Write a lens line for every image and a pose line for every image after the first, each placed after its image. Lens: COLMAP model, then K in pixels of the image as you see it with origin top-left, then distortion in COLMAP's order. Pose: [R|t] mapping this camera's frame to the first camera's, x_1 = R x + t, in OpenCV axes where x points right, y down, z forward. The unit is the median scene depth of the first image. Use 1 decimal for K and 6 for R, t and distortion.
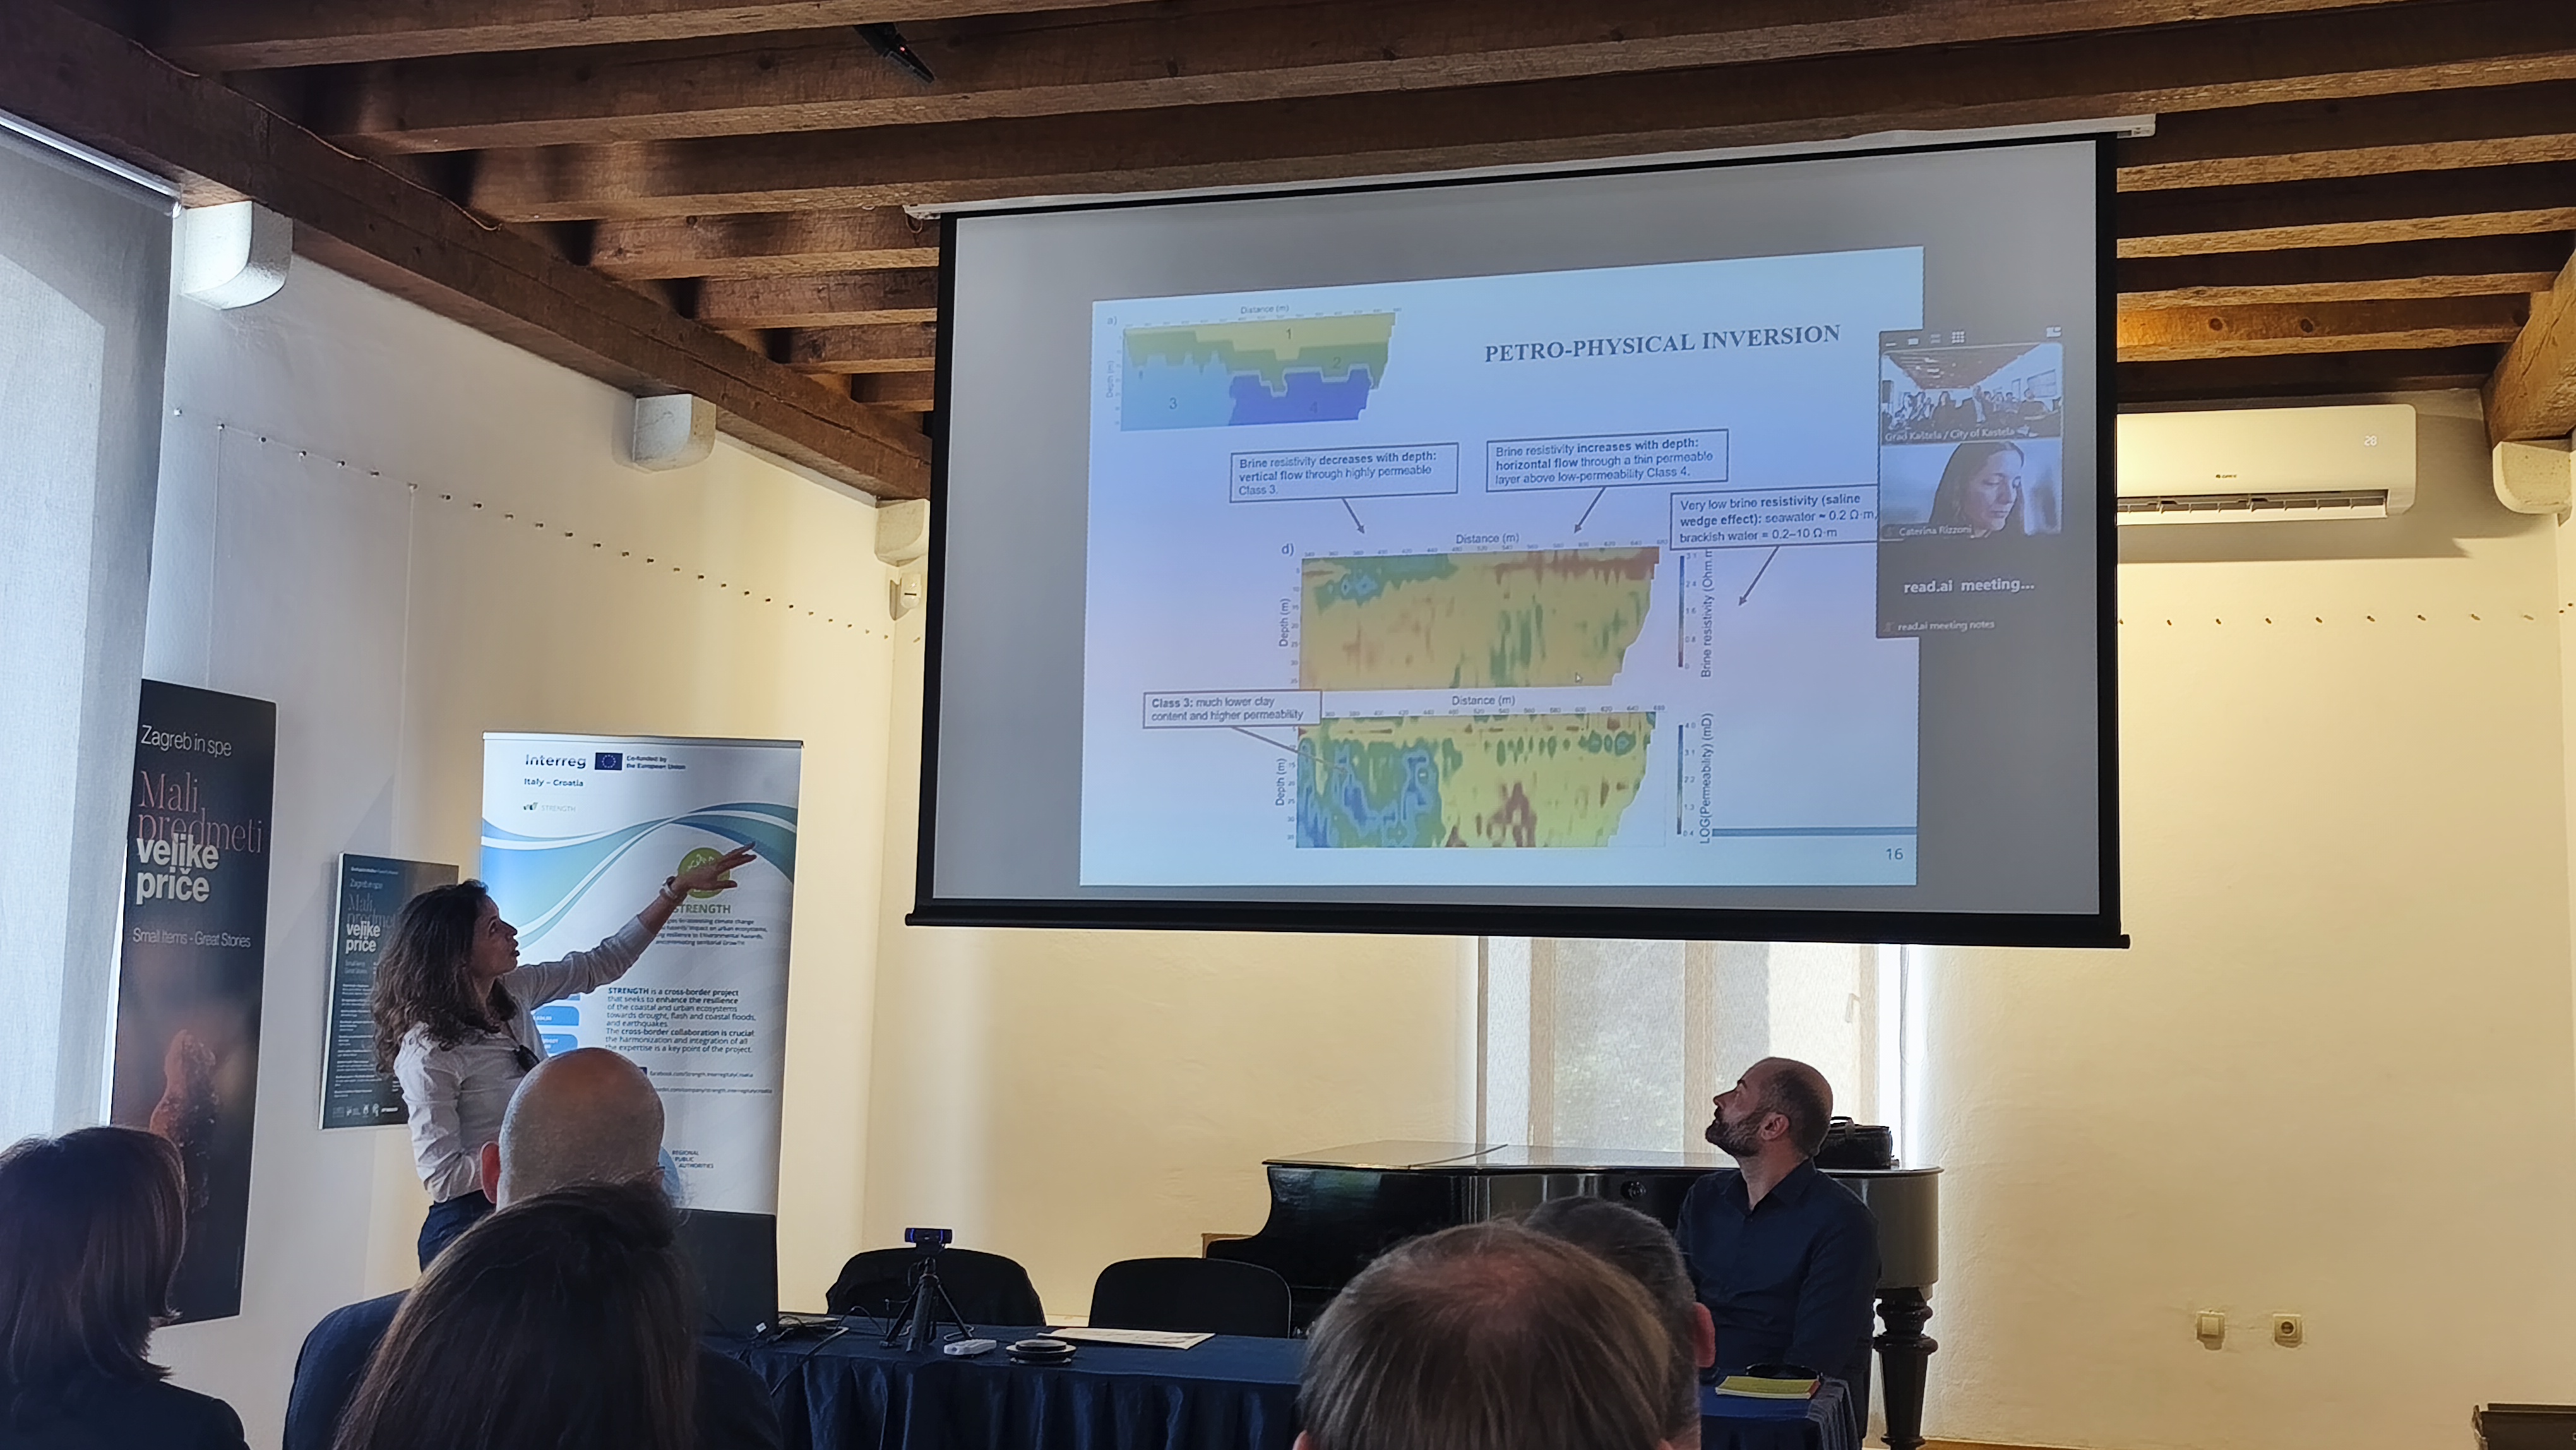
lens RADIAL K [[2643.2, 0, 1279.2], [0, 2643.2, 730.4], [0, 0, 1]] dist [0.028538, 0.000000]
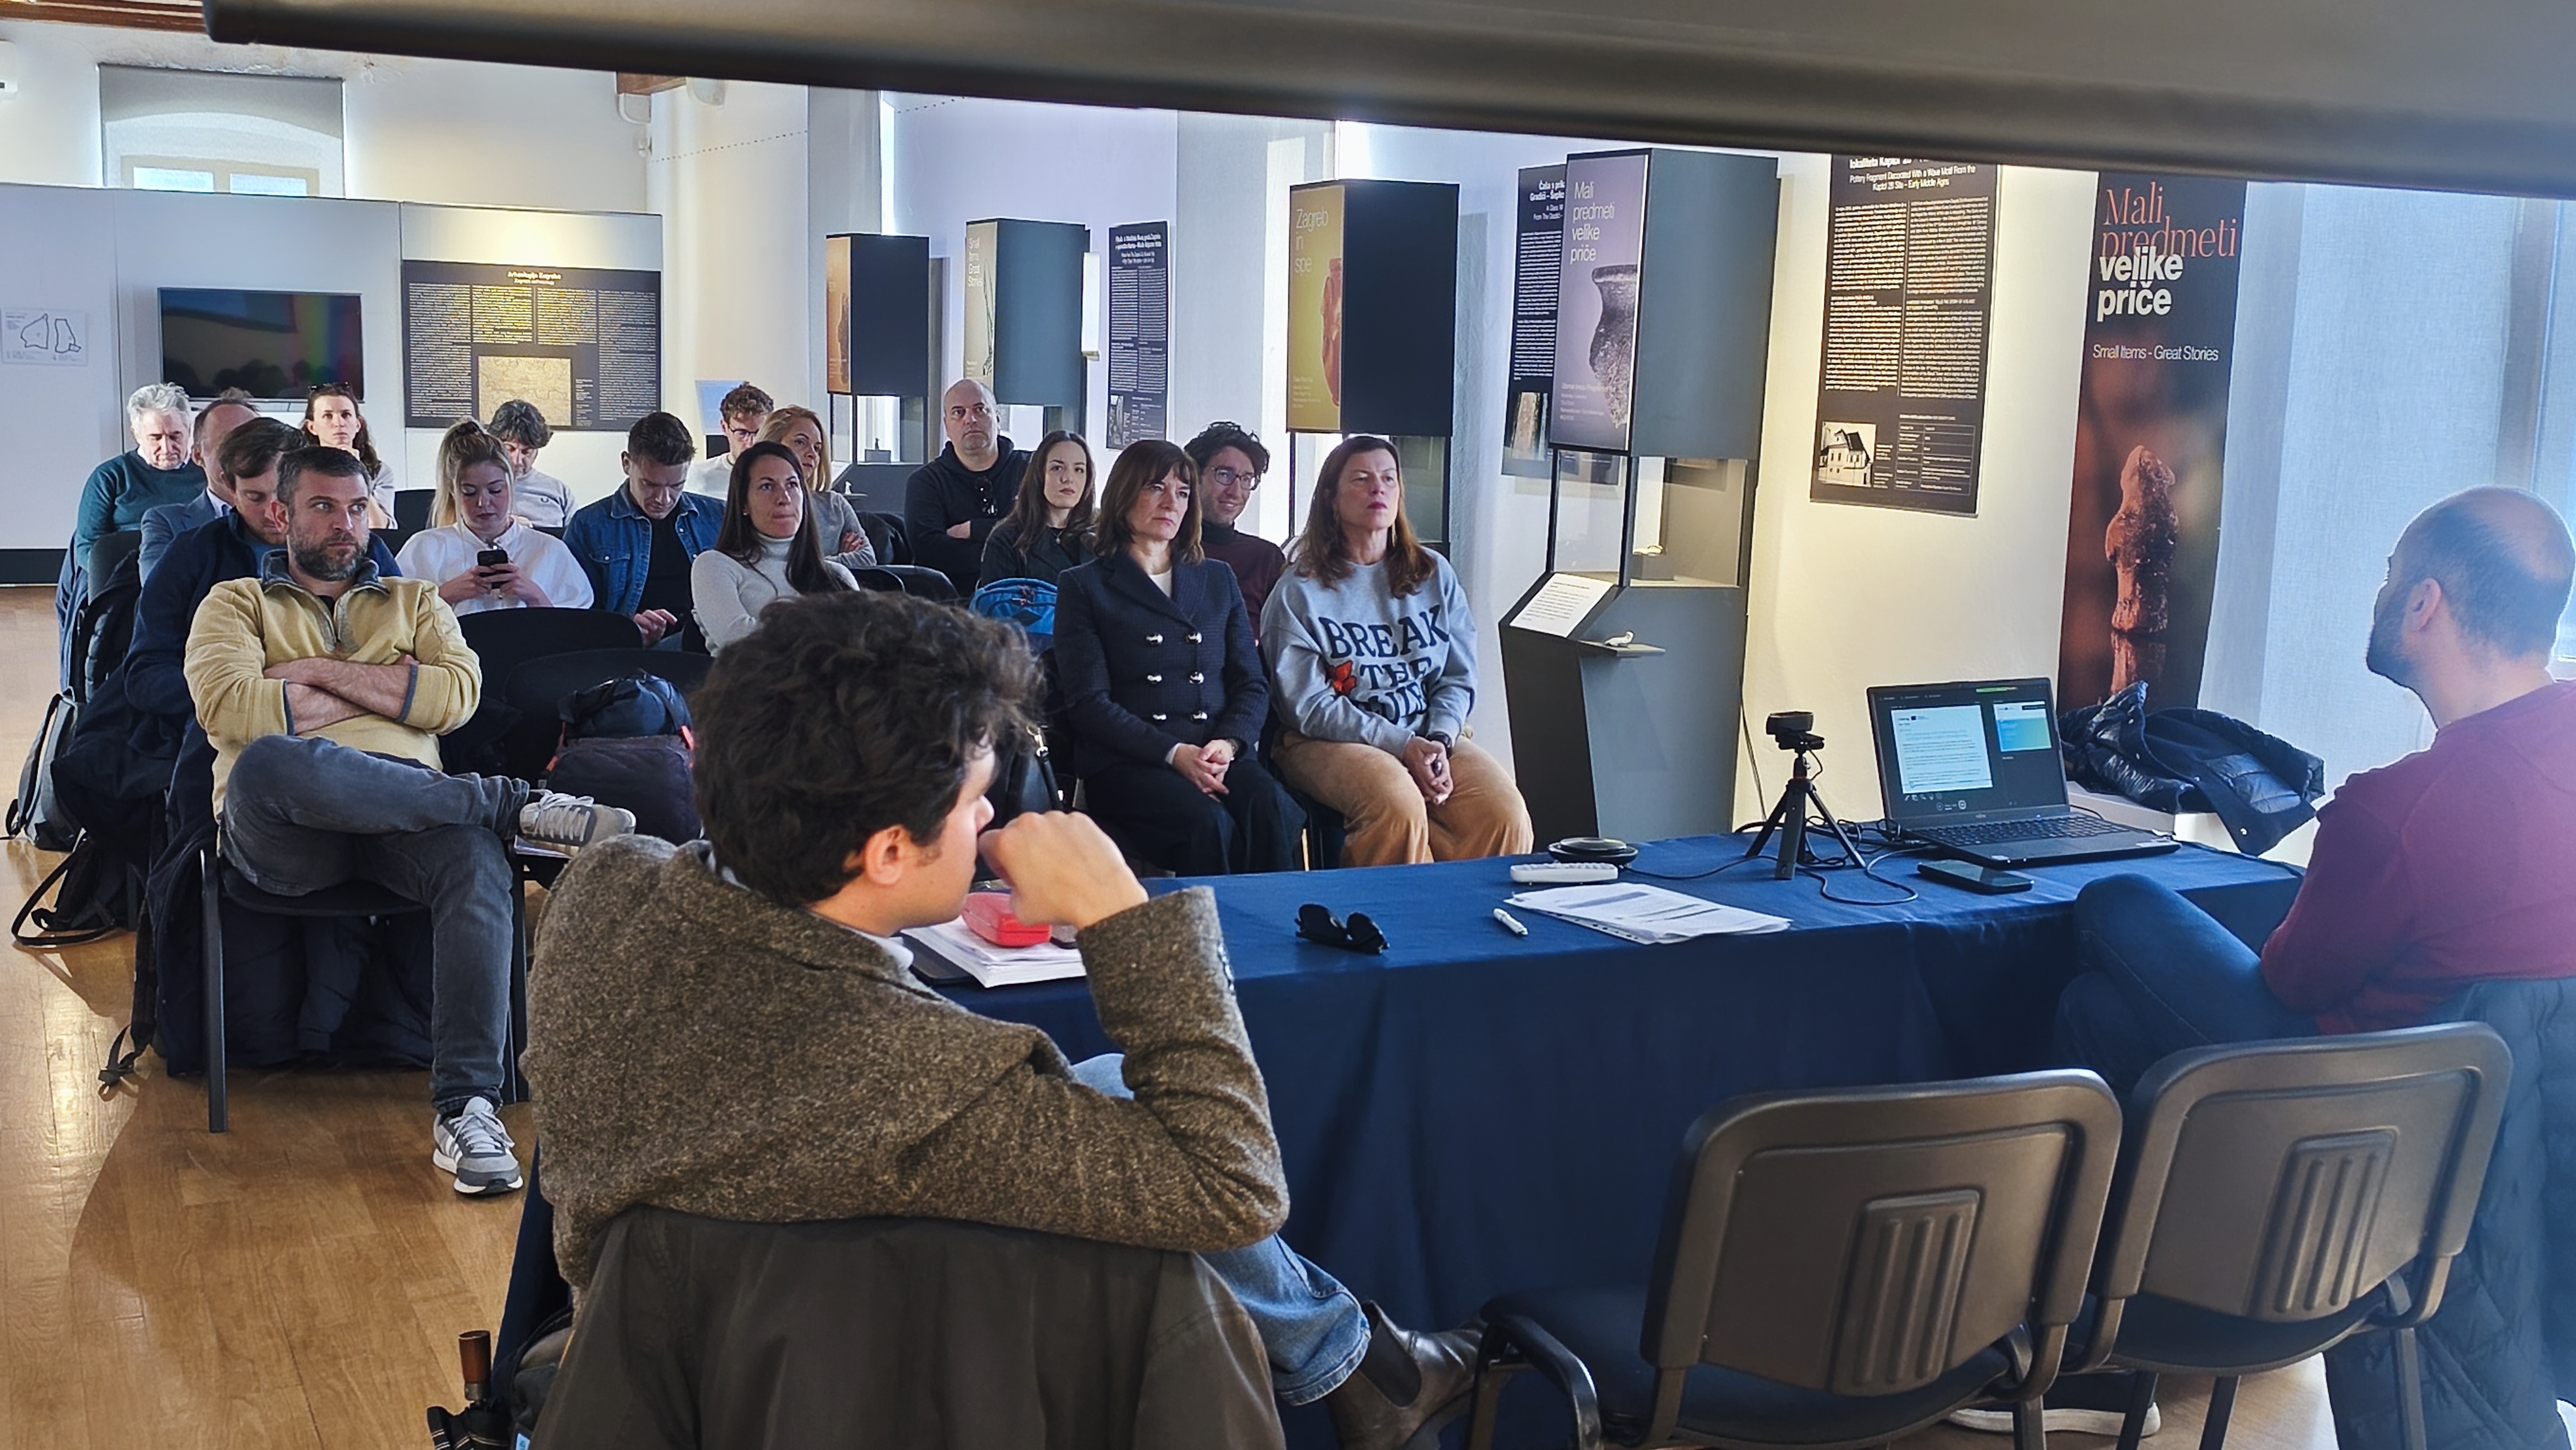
lens RADIAL K [[2643.2, 0, 1286.8], [0, 2643.2, 718.9], [0, 0, 1]] dist [0.028538, 0.000000]
pose [[-0.736631, 0.050712, -0.674391, 0.451014], [0.029182, 0.998639, 0.043220, 0.147719], [0.675665, 0.012157, -0.737109, 1.378746]]
